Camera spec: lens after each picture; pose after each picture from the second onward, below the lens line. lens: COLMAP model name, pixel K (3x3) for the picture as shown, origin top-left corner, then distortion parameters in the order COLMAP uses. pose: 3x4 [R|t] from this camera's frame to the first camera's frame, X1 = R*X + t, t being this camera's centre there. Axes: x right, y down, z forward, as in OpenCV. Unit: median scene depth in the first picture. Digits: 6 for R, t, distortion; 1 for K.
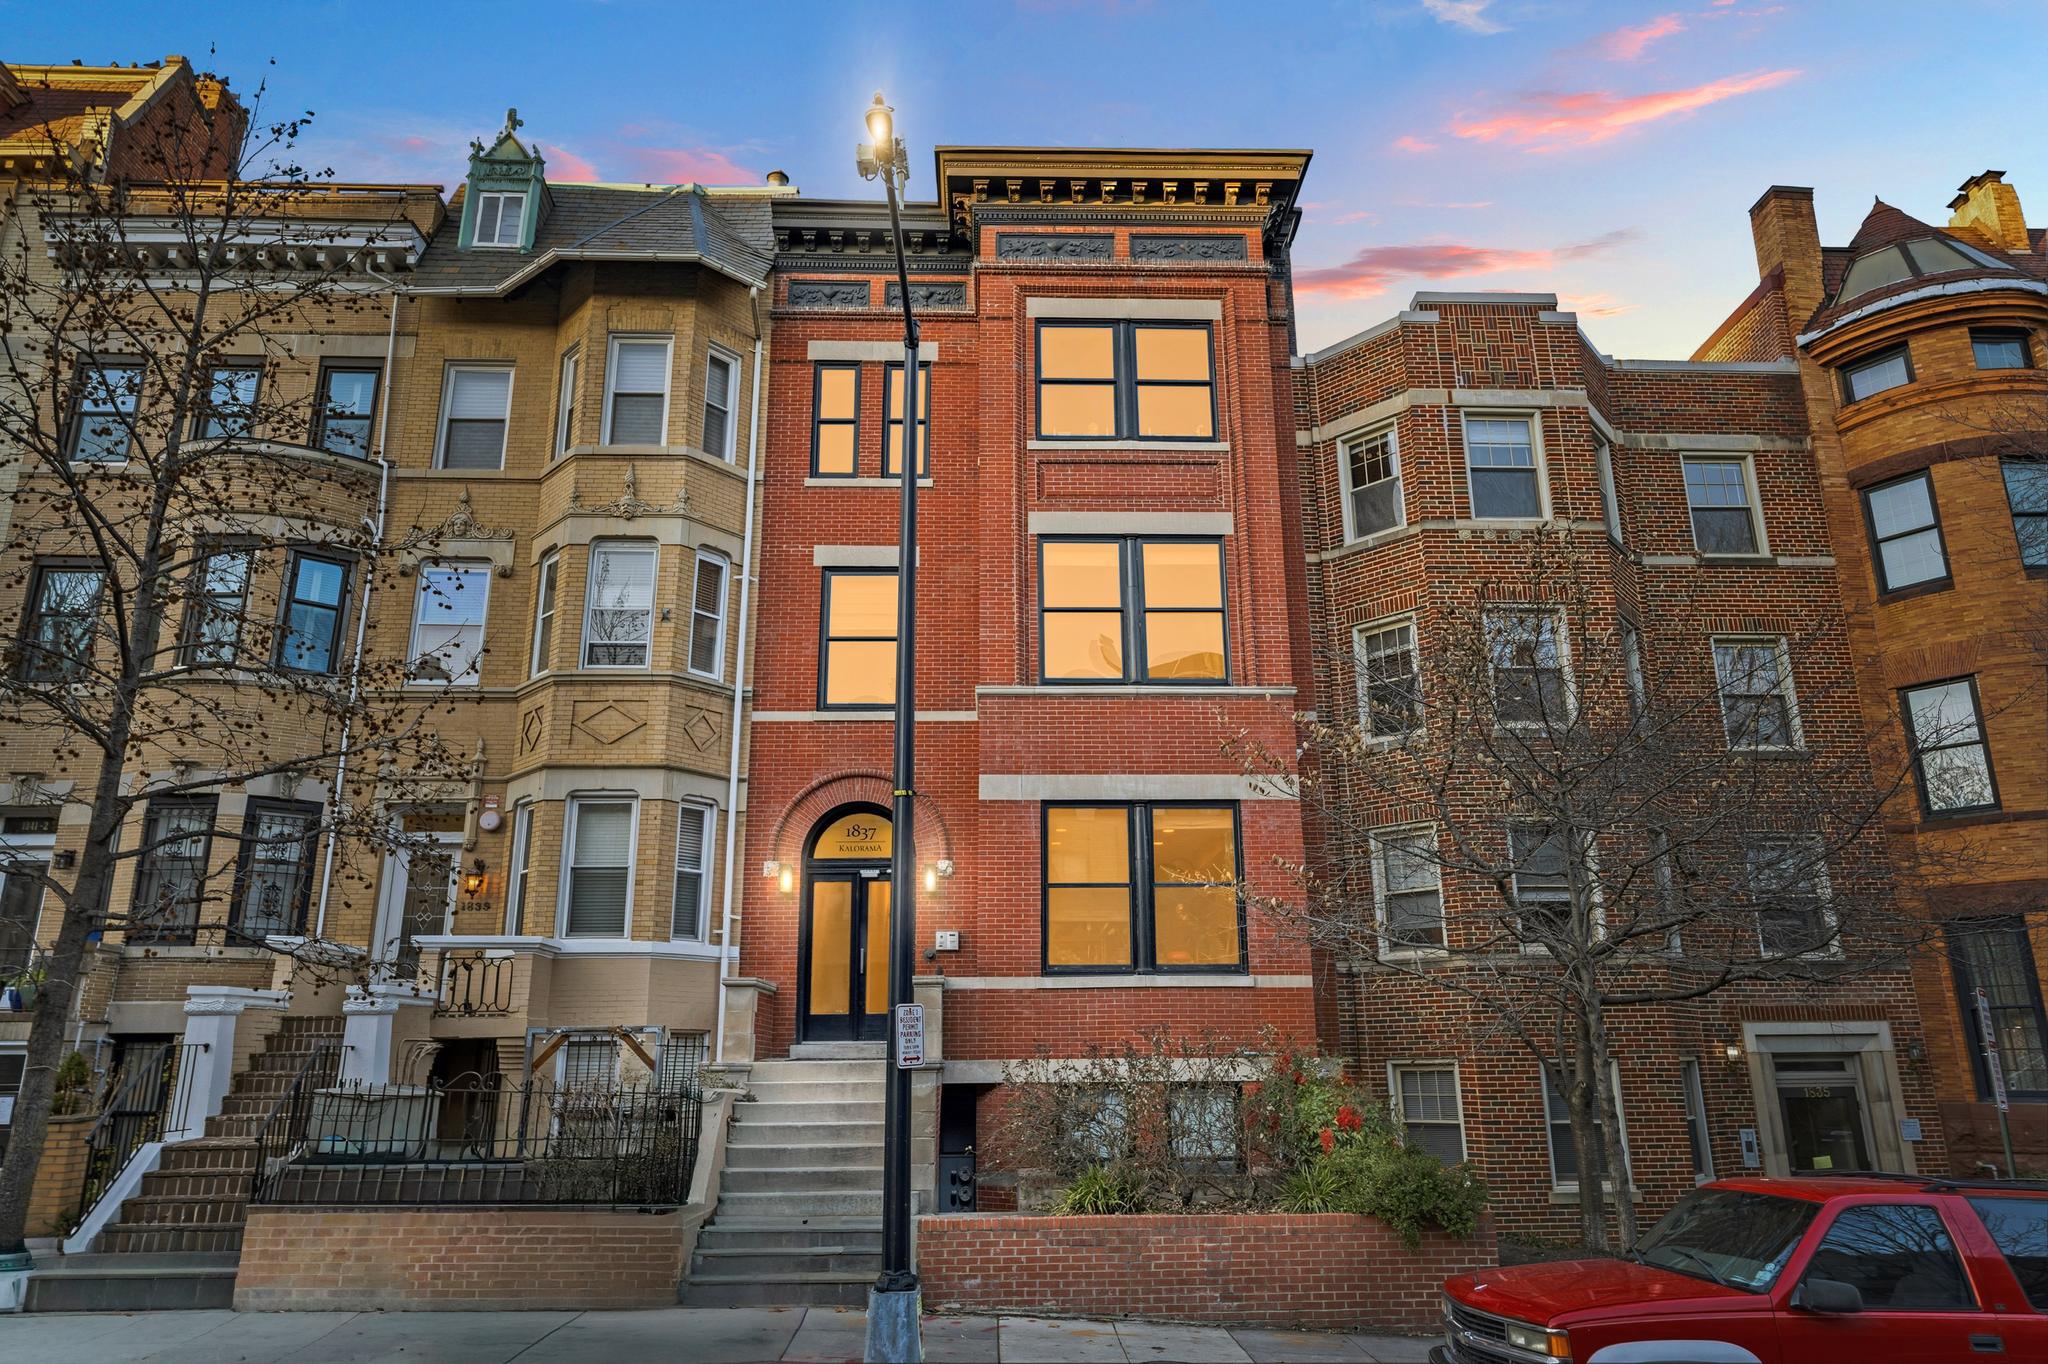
lens RADIAL K [[1374.8, 0, 1019.6], [0, 1374.8, 677.7], [0, 0, 1]] dist [-0.002994, 0.002483]
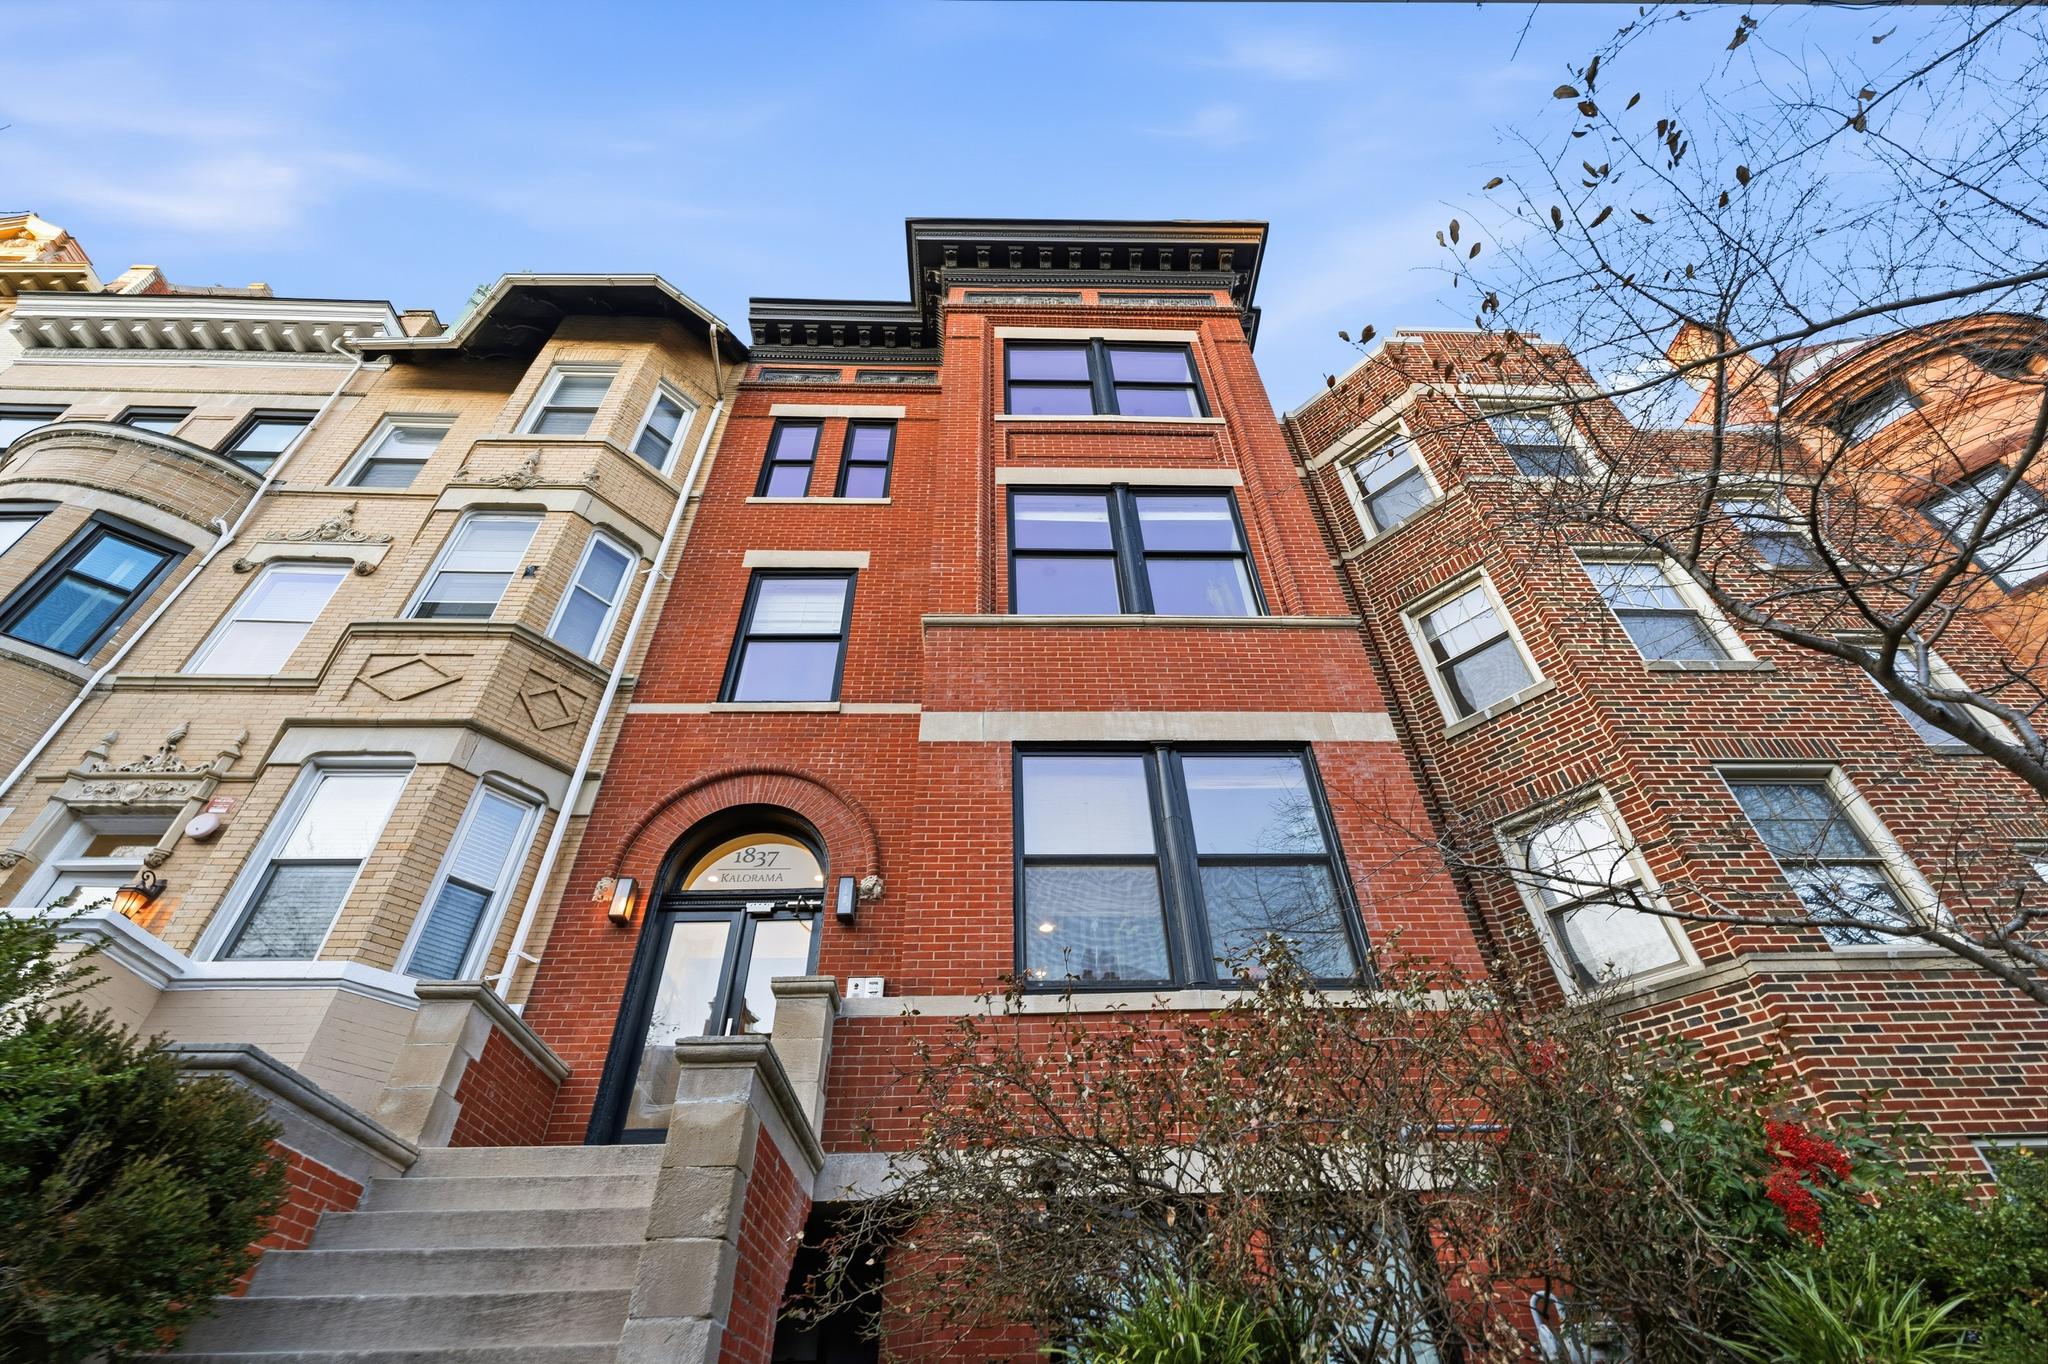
lens RADIAL K [[933.7, 0, 1023.6], [0, 933.7, 666.6], [0, 0, 1]] dist [-0.007074, -0.000429]
pose [[0.999841, -0.013041, 0.012150, 0.014293], [0.017047, 0.898701, -0.438230, 0.226822], [-0.005204, 0.438367, 0.898781, 0.518753]]
